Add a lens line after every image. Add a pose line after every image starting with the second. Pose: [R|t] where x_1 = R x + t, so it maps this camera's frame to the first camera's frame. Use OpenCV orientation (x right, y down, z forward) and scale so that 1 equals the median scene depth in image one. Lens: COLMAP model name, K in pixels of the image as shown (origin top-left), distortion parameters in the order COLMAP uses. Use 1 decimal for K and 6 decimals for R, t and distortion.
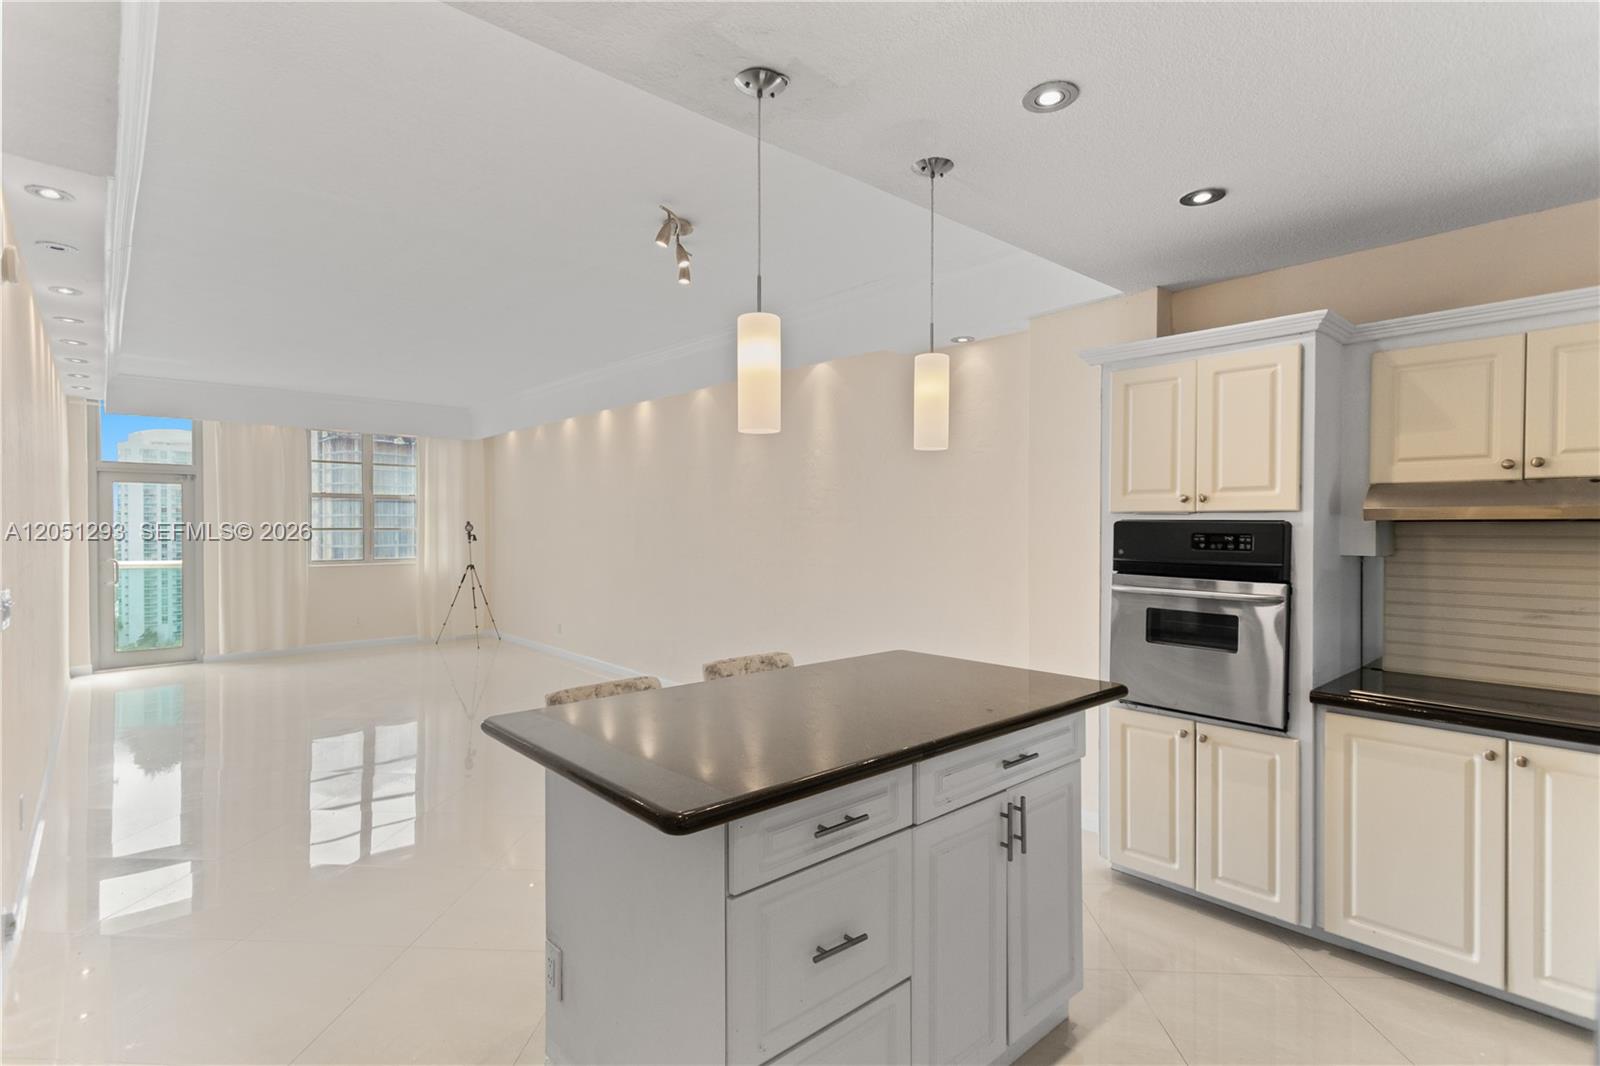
lens RADIAL K [[785.8, 0, 773.3], [0, 785.8, 532.1], [0, 0, 1]] dist [0.005625, 0.000558]
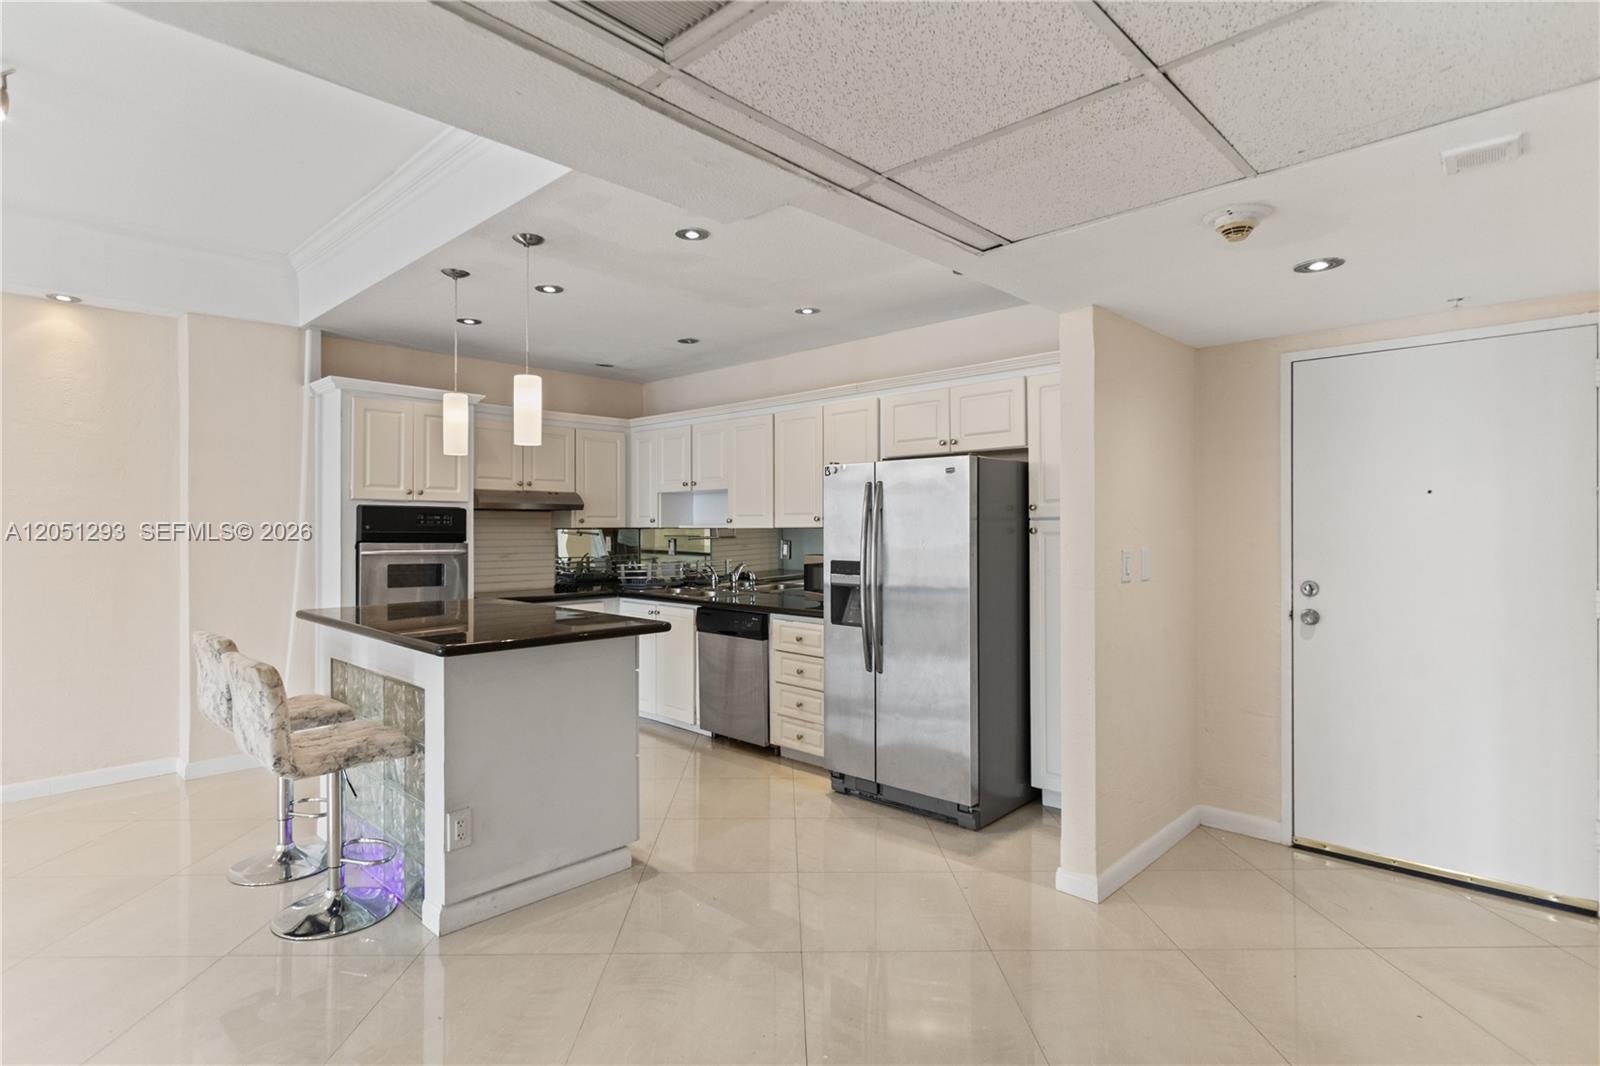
lens RADIAL K [[785.8, 0, 793.3], [0, 785.8, 535.1], [0, 0, 1]] dist [0.005625, 0.000558]
pose [[-0.094159, -0.004993, 0.995545, -0.417908], [0.011161, 0.999919, 0.006071, 0.015964], [-0.995495, 0.011683, -0.094096, 0.145797]]
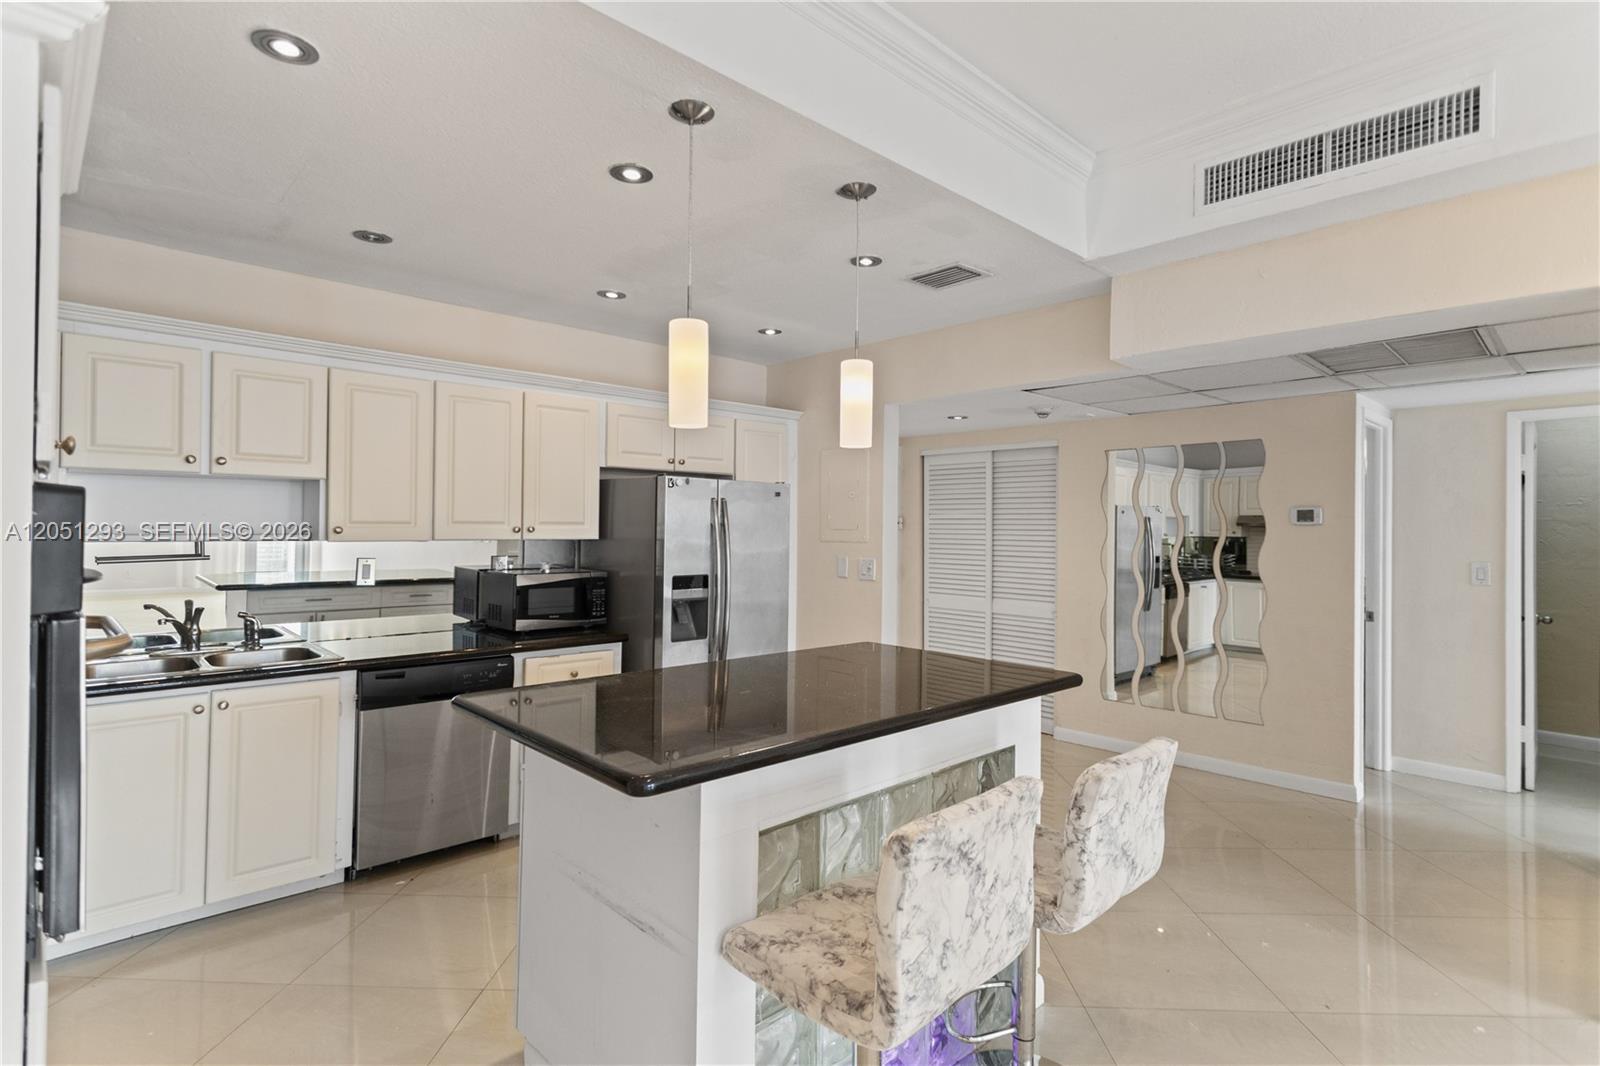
lens RADIAL K [[785.8, 0, 790.7], [0, 785.8, 524.7], [0, 0, 1]] dist [0.005625, 0.000558]
pose [[-0.998773, -0.004262, -0.049346, 0.040207], [-0.004499, 0.999979, 0.004691, 0.001115], [0.049325, 0.004907, -0.998771, 0.565711]]
